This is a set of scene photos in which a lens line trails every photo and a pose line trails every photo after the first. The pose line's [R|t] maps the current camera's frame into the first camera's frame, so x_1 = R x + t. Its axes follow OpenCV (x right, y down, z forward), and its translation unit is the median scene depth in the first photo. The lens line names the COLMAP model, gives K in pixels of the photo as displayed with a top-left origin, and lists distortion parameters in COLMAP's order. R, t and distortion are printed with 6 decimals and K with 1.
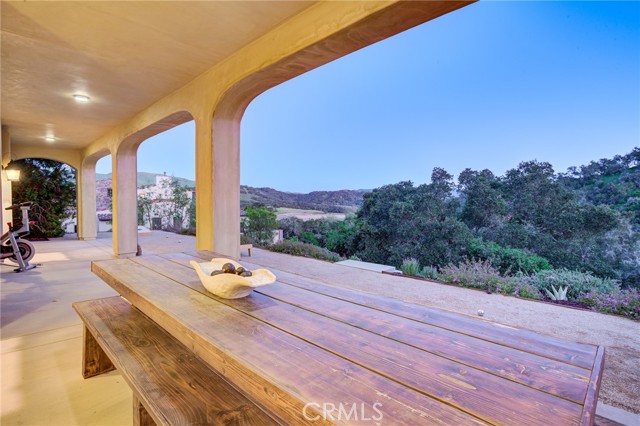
lens RADIAL K [[319.5, 0, 320.0], [0, 319.5, 213.0], [0, 0, 1]] dist [-0.018924, 0.008773]
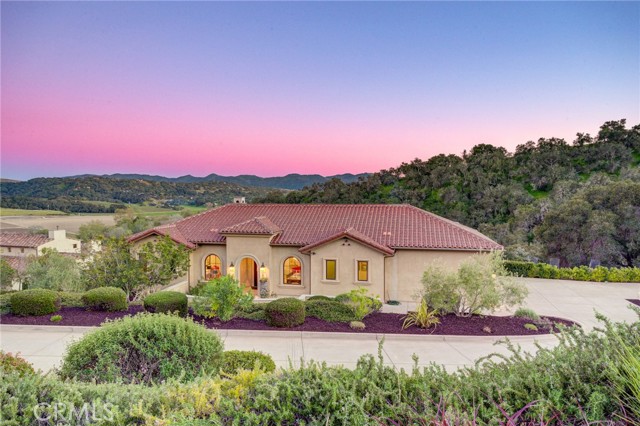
lens RADIAL K [[434.0, 0, 320.0], [0, 434.0, 213.0], [0, 0, 1]] dist [-0.000872, -0.000623]
pose [[0.845979, -0.032635, 0.532217, -0.218798], [0.025864, 0.999462, 0.020175, -0.077517], [-0.532589, -0.003302, 0.846368, -0.325237]]
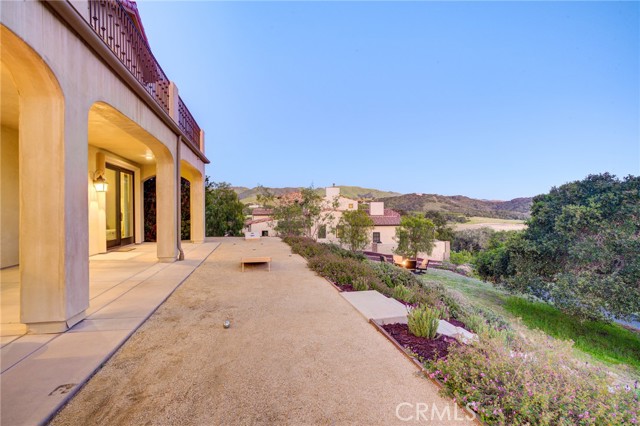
lens RADIAL K [[319.5, 0, 320.0], [0, 319.5, 213.0], [0, 0, 1]] dist [-0.018924, 0.008773]
pose [[0.838535, -0.007115, -0.544801, 0.027758], [-0.008935, 0.999601, -0.026807, 0.000267], [0.544774, 0.027347, 0.838137, 0.029481]]
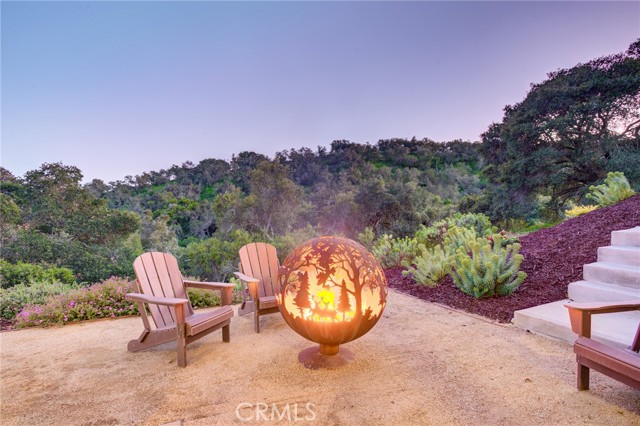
lens RADIAL K [[319.5, 0, 320.0], [0, 319.5, 213.0], [0, 0, 1]] dist [-0.018924, 0.008773]
pose [[0.360067, -0.026364, 0.932554, 0.015718], [0.045490, 0.998908, 0.010676, 0.000683], [-0.931817, 0.038578, 0.360873, -0.004854]]
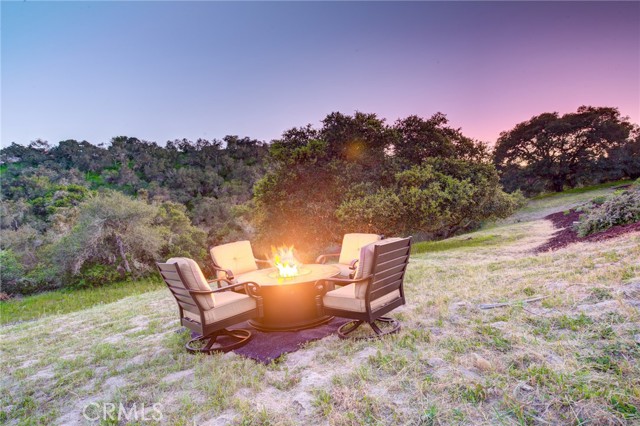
lens RADIAL K [[319.5, 0, 320.0], [0, 319.5, 213.0], [0, 0, 1]] dist [-0.018924, 0.008773]
pose [[-0.109684, -0.020607, 0.993753, -0.094707], [0.031428, 0.999213, 0.024189, 0.019784], [-0.993469, 0.033885, -0.108950, 0.251150]]
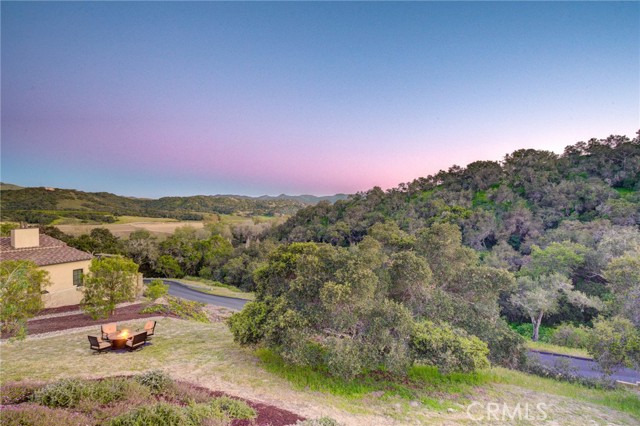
lens RADIAL K [[314.9, 0, 320.0], [0, 314.9, 213.0], [0, 0, 1]] dist [-0.011828, 0.001740]
pose [[0.904920, -0.016048, 0.425279, -0.020641], [0.023373, 0.999655, -0.012012, -0.034742], [-0.424939, 0.020810, 0.904983, 0.045405]]
